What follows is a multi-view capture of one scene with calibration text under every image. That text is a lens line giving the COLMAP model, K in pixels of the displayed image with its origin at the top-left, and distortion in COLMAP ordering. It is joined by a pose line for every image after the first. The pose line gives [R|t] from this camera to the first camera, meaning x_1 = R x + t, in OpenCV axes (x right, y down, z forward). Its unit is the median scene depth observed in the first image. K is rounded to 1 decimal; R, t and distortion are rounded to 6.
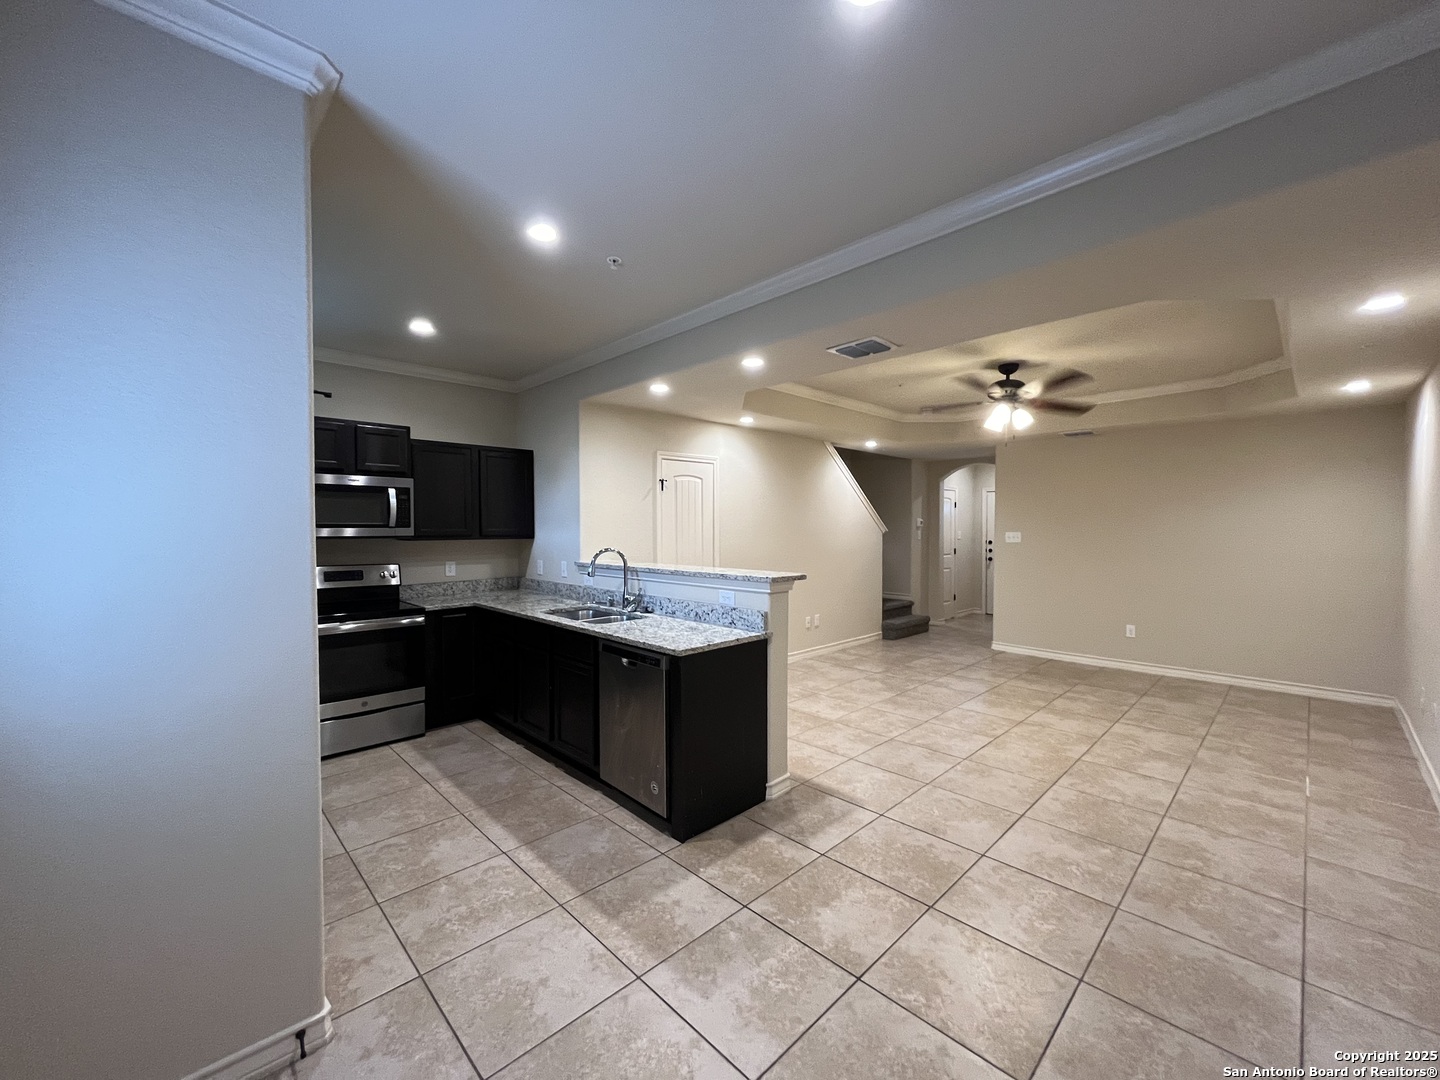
lens RADIAL K [[577.4, 0, 719.3], [0, 577.4, 539.3], [0, 0, 1]] dist [-0.001731, -0.001015]
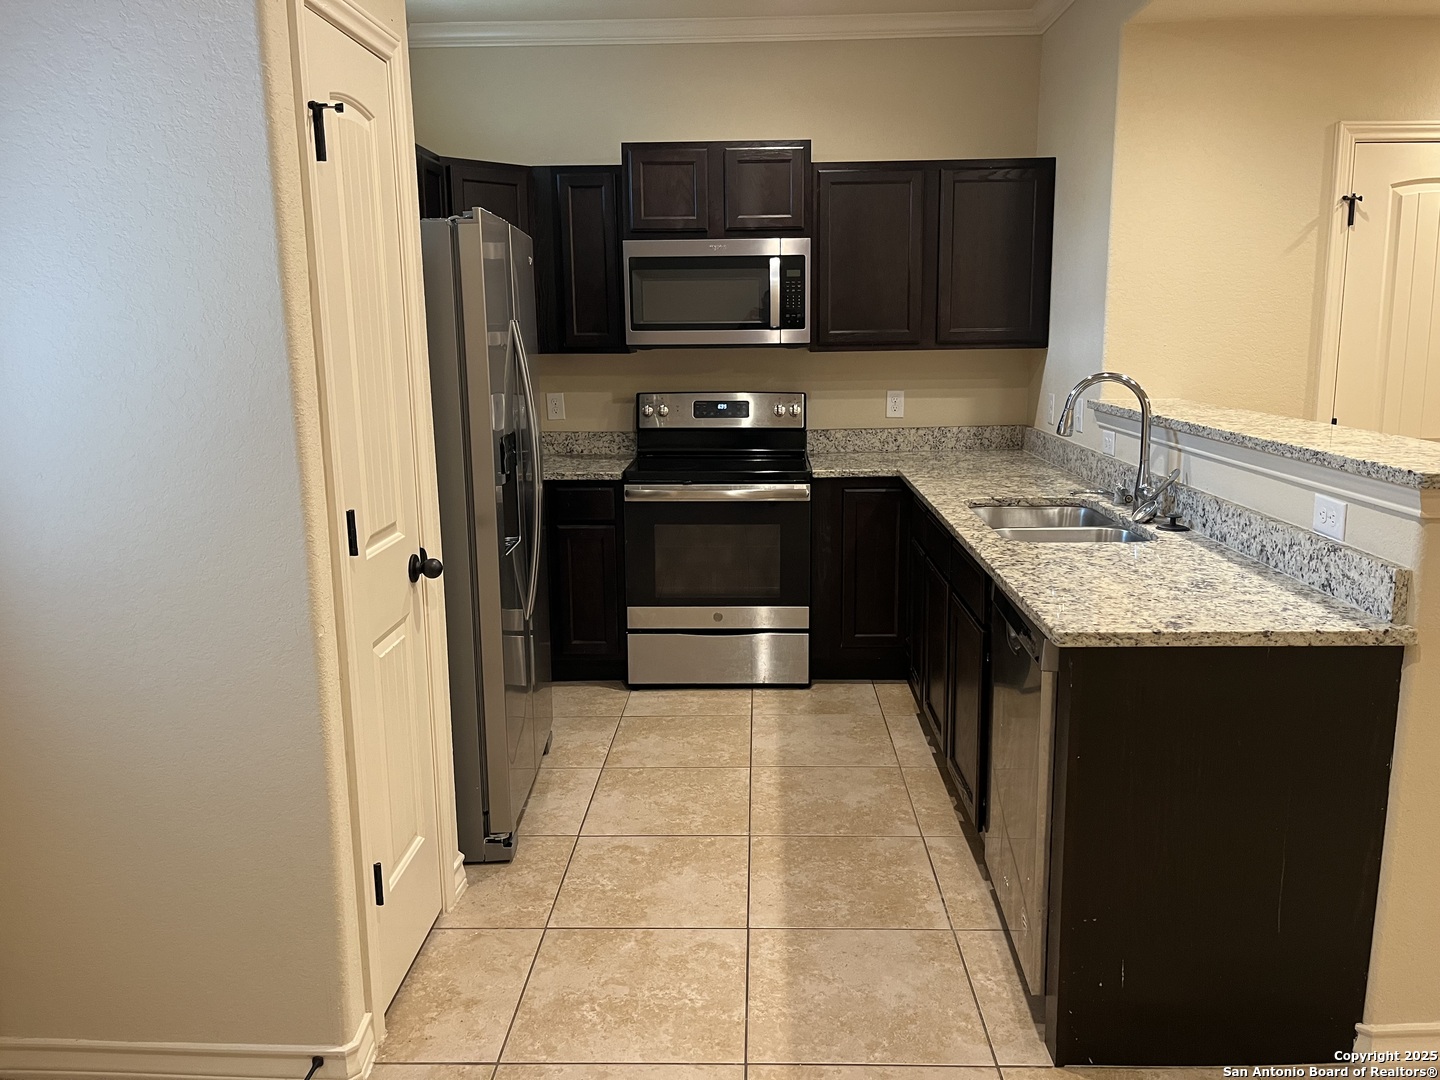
lens RADIAL K [[1087.3, 0, 734.2], [0, 1087.3, 526.6], [0, 0, 1]] dist [0.061343, -0.082536]
pose [[0.697474, 0.122056, -0.706139, 0.202905], [-0.004059, 0.986045, 0.166428, -0.006421], [0.716598, -0.113213, 0.688237, 0.204158]]
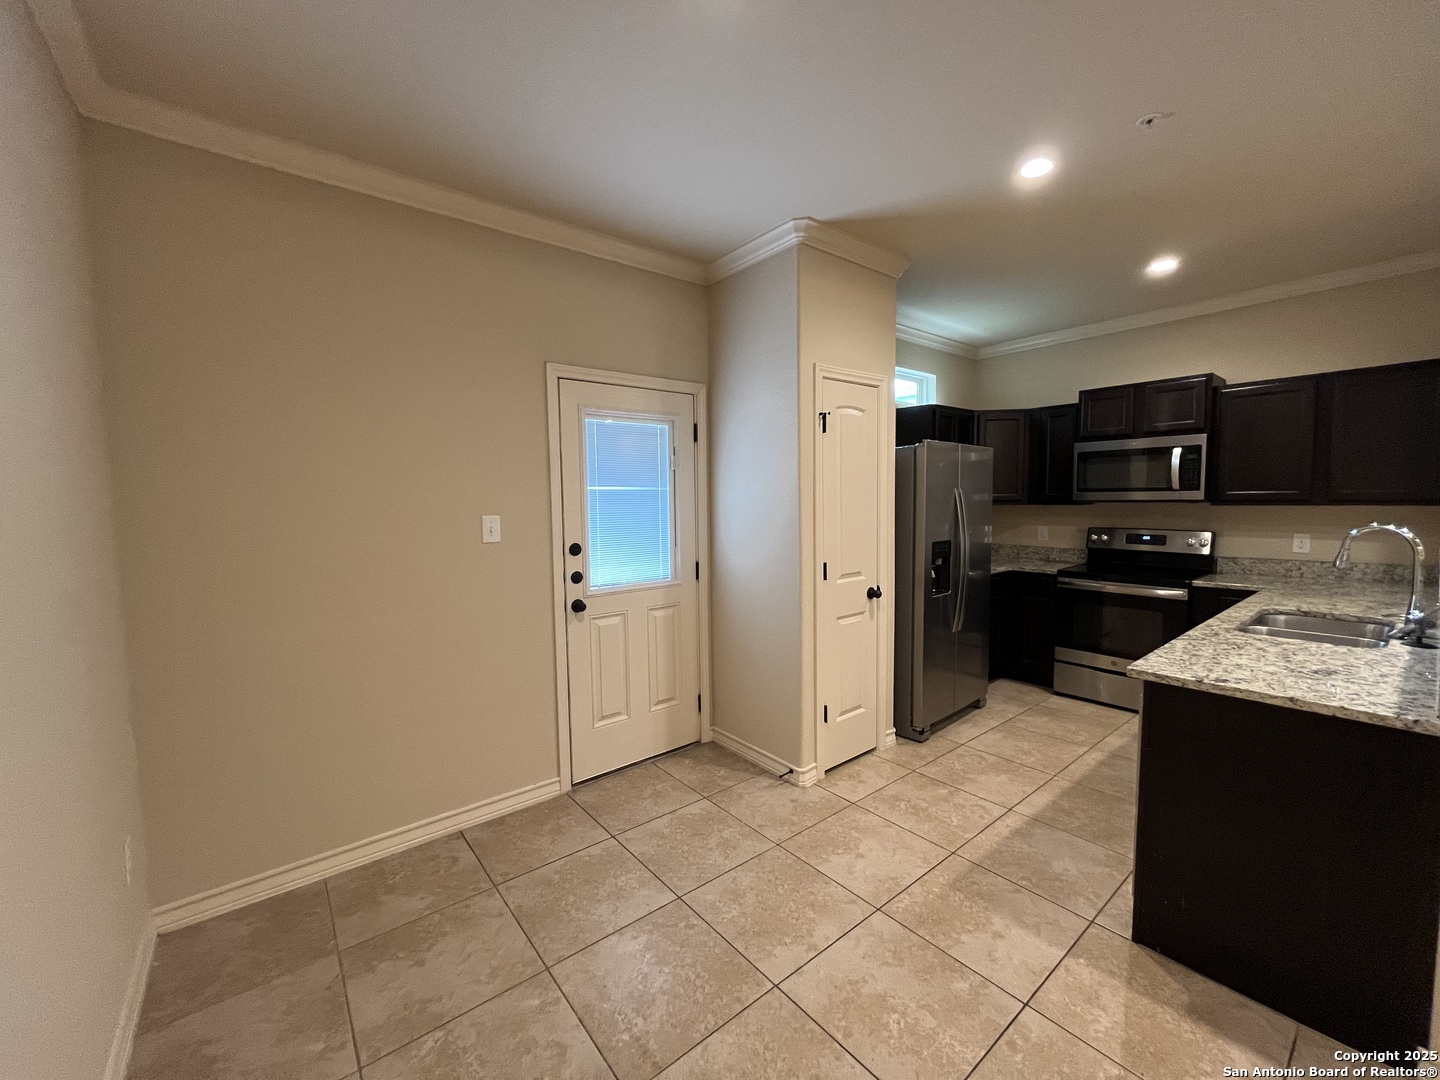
lens RADIAL K [[577.4, 0, 722.6], [0, 577.4, 541.9], [0, 0, 1]] dist [-0.001731, -0.001015]
pose [[-0.097344, 0.077985, -0.992191, 0.433089], [-0.005600, 0.996867, 0.078902, -0.007770], [0.995235, 0.013237, -0.096602, 0.379471]]
